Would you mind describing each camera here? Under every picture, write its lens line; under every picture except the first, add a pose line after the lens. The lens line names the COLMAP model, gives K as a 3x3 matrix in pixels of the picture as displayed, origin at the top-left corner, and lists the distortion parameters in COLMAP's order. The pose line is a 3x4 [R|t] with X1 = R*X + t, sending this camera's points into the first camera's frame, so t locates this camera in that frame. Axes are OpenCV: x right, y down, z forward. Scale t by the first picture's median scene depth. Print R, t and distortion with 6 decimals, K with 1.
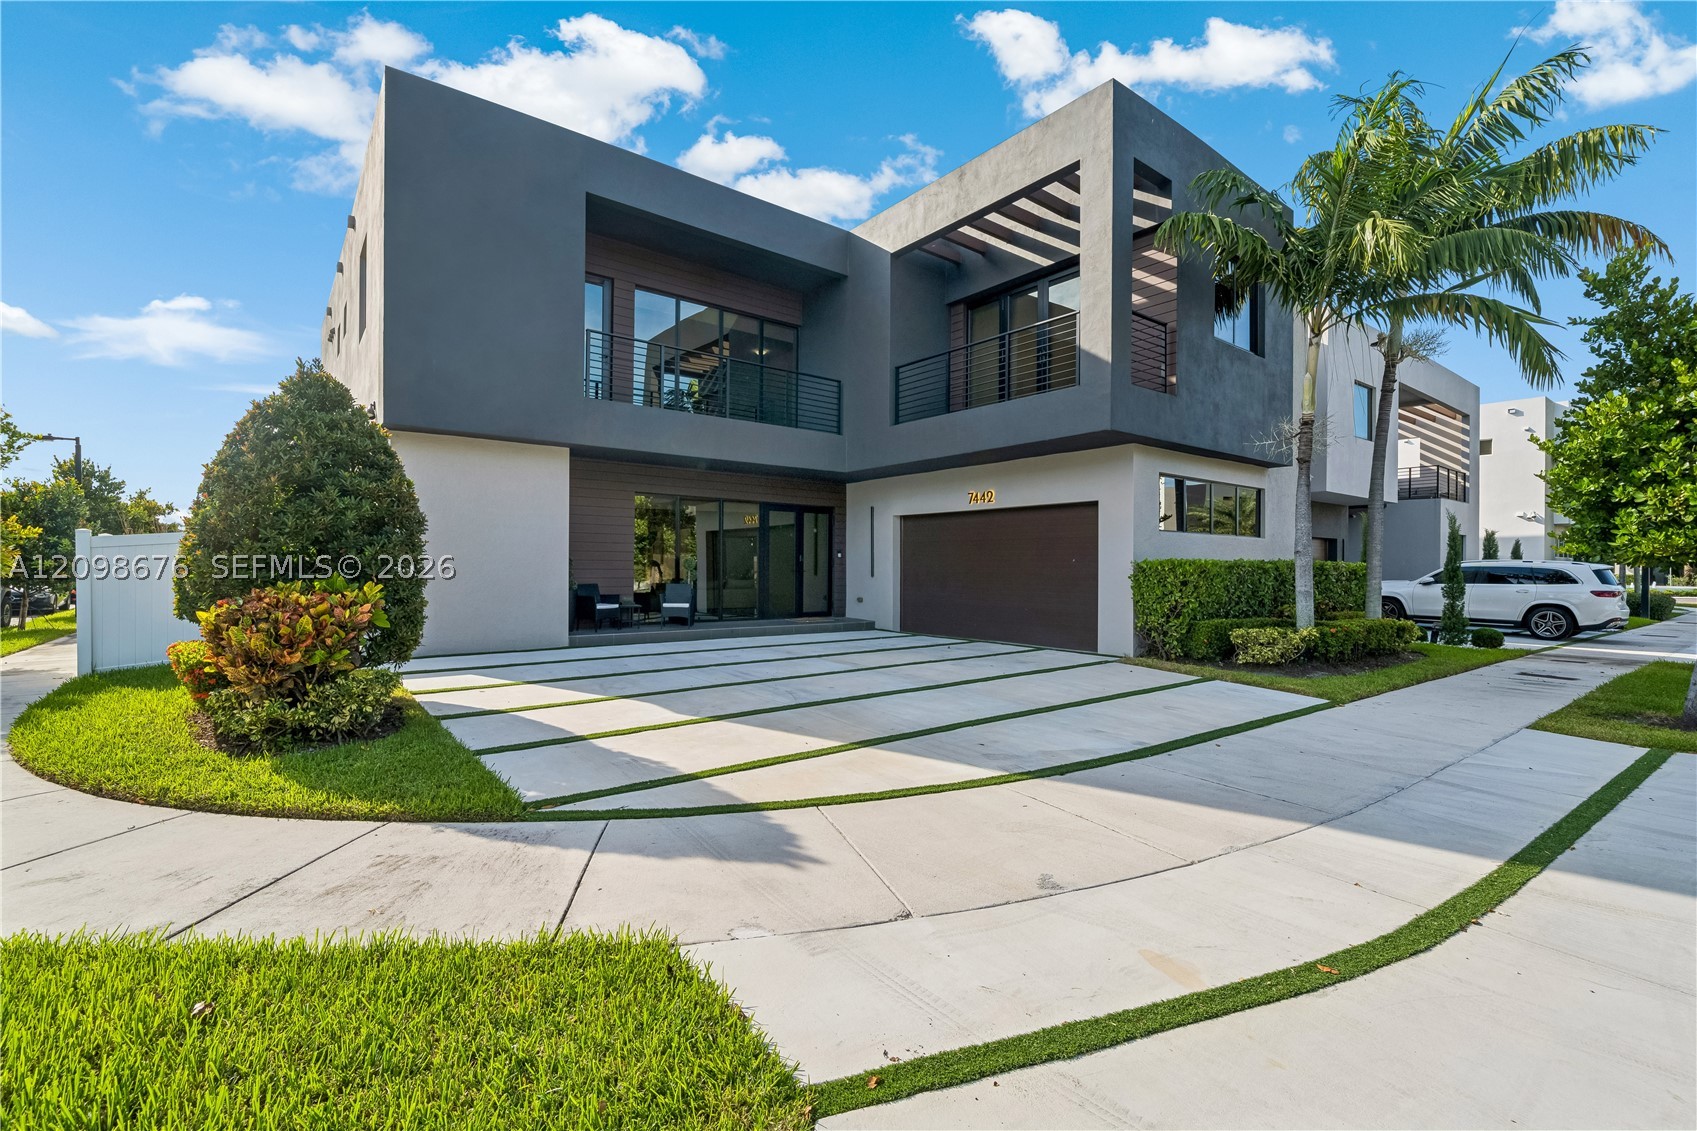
lens RADIAL K [[765.7, 0, 831.6], [0, 765.7, 574.5], [0, 0, 1]] dist [0.002747, 0.000036]
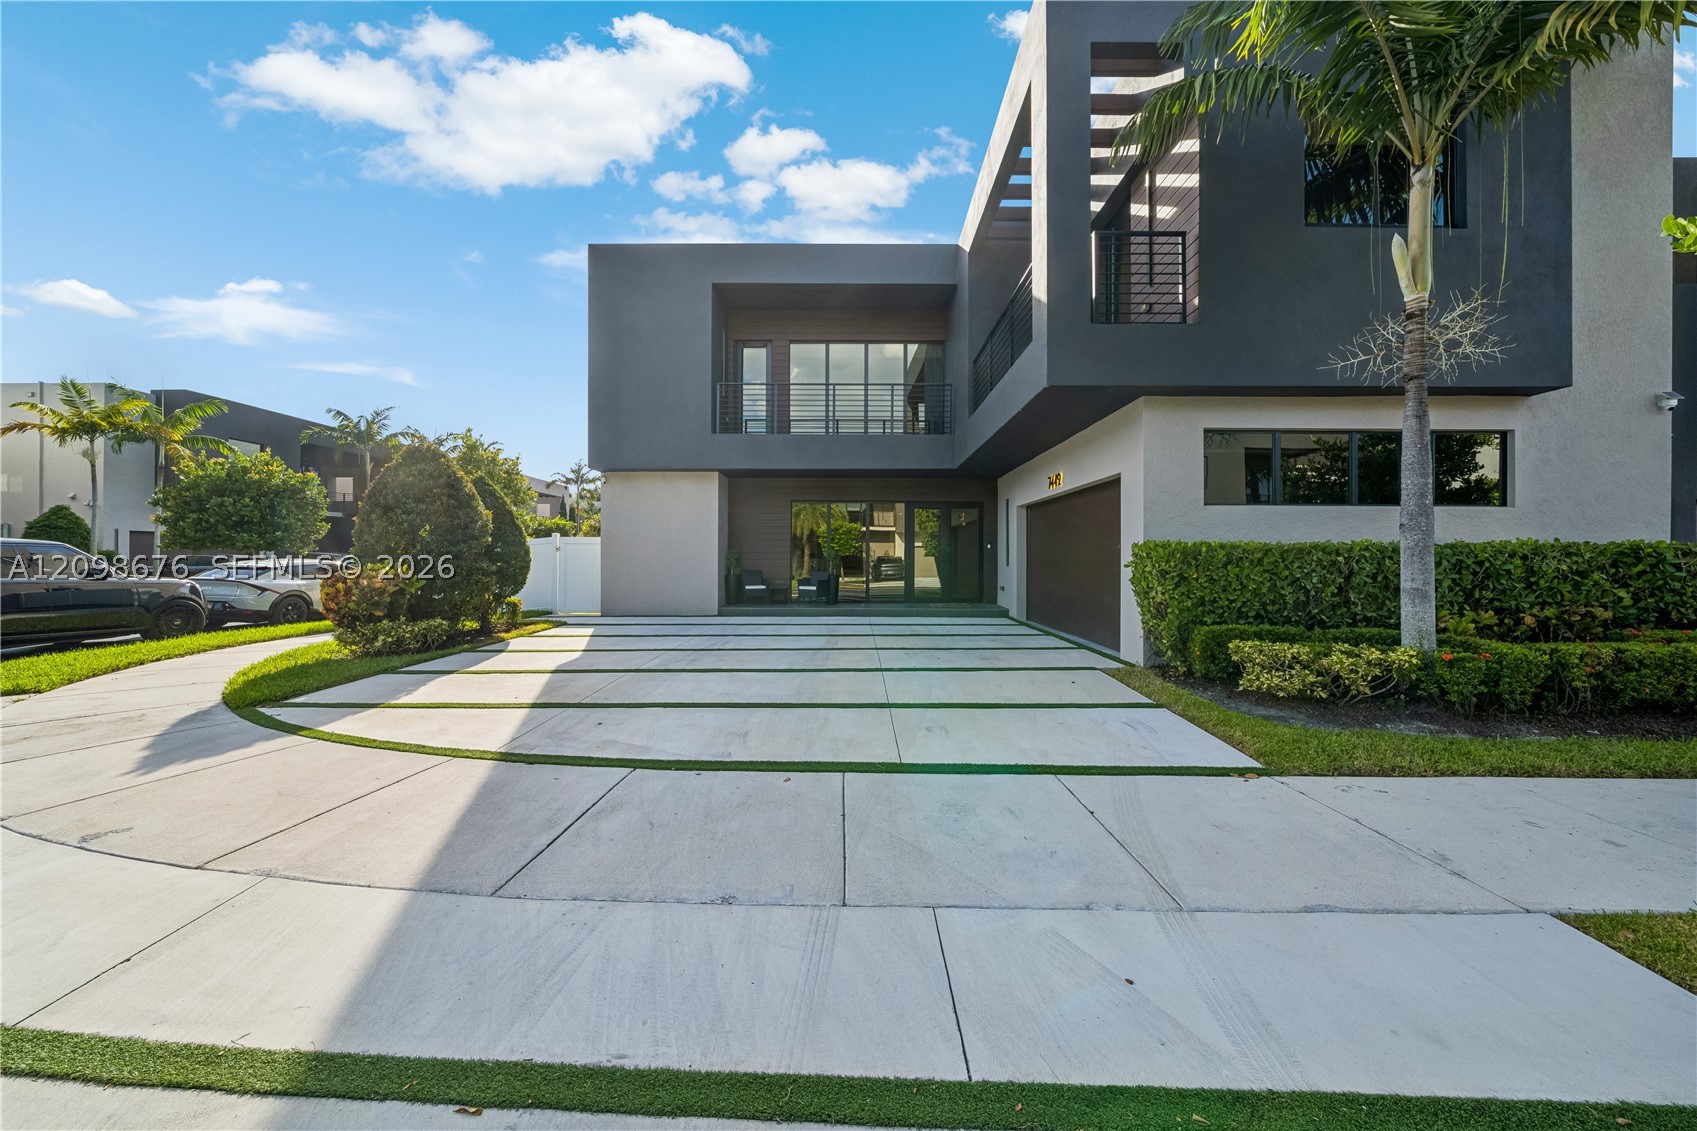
lens RADIAL K [[590.7, 0, 848.9], [0, 590.7, 566.9], [0, 0, 1]] dist [-0.006311, 0.000236]
pose [[0.781246, 0.003977, -0.624210, 0.550604], [-0.005017, 0.999987, 0.000093, 0.005965], [0.624203, 0.003059, 0.781257, 0.343546]]
